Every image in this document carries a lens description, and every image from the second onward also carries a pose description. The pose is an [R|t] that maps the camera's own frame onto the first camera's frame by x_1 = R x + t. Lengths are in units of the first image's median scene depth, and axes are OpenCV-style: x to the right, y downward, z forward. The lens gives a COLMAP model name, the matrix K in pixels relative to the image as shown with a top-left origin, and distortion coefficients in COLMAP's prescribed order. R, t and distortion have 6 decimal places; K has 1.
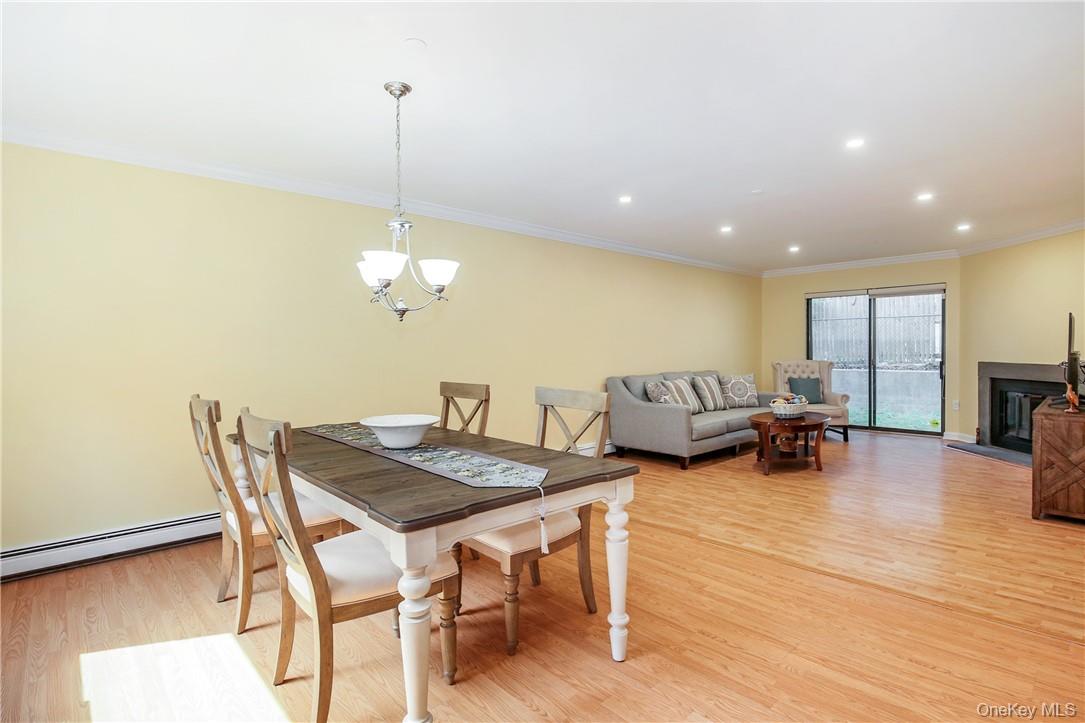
lens RADIAL K [[535.5, 0, 543.4], [0, 535.5, 345.4], [0, 0, 1]] dist [-0.042601, -0.000072]
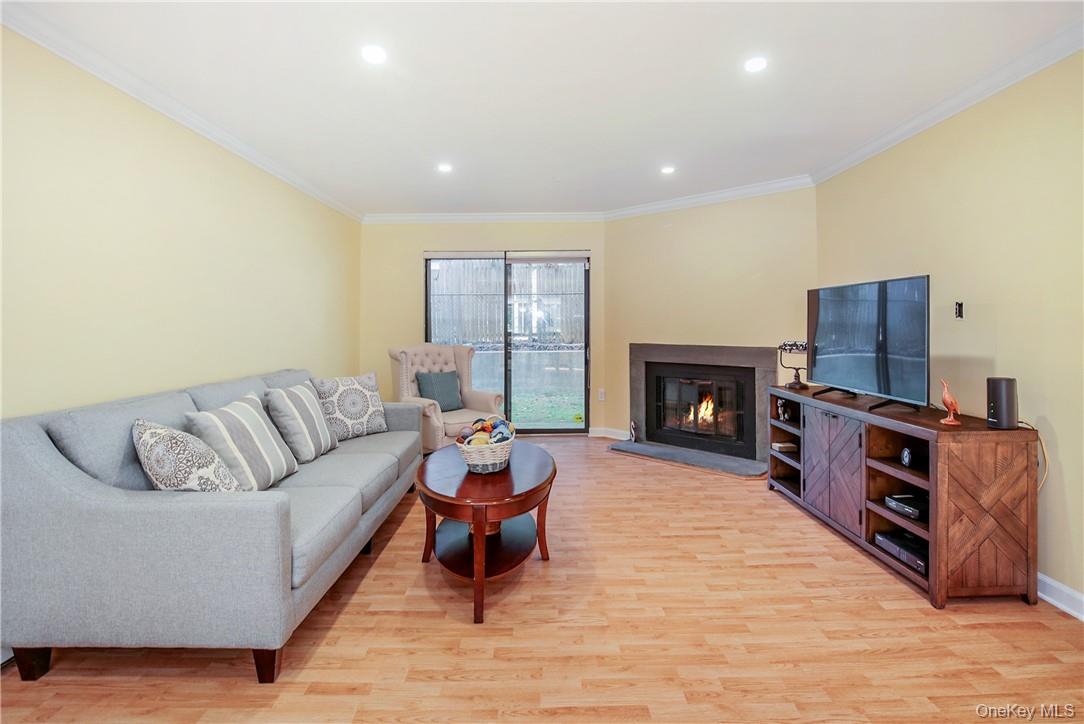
lens RADIAL K [[519.3, 0, 549.4], [0, 519.3, 315.9], [0, 0, 1]] dist [-0.023770, -0.000289]
pose [[0.663999, 0.015600, 0.747570, 0.111635], [-0.002147, 0.999818, -0.018957, 0.002964], [-0.747730, 0.010983, 0.663912, 0.533495]]
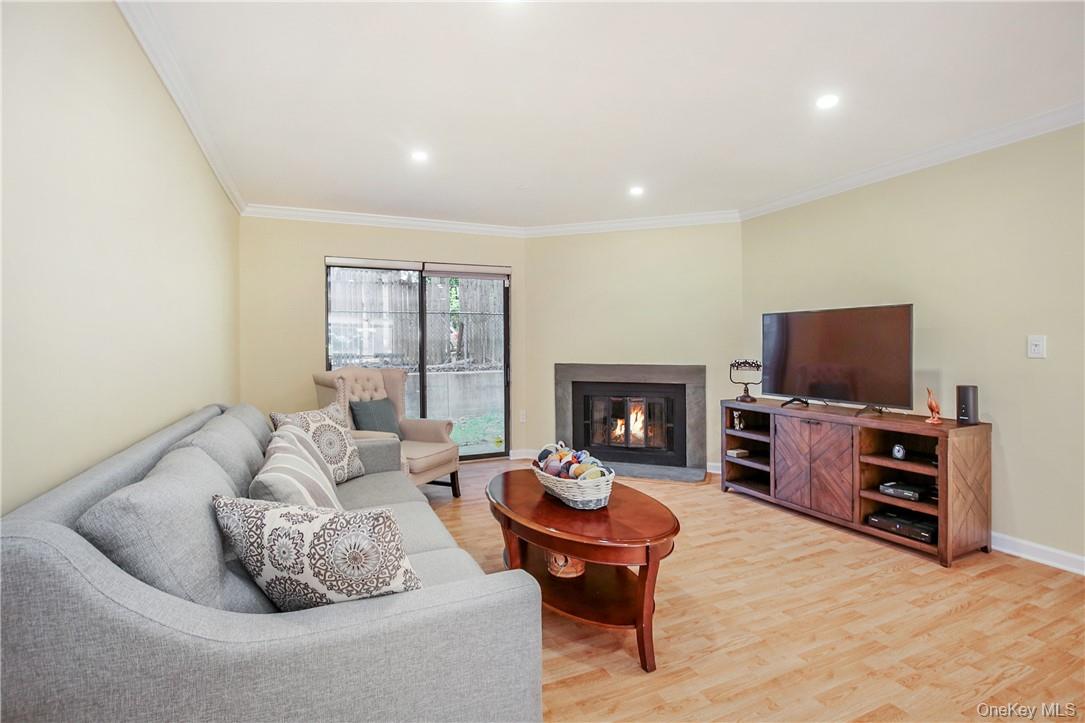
lens RADIAL K [[508.0, 0, 544.6], [0, 508.0, 366.3], [0, 0, 1]] dist [-0.023768, 0.000378]
pose [[0.307579, -0.034495, 0.950897, 0.039270], [-0.001686, 0.999321, 0.036797, 0.005626], [-0.951521, -0.012921, 0.307312, 0.762164]]
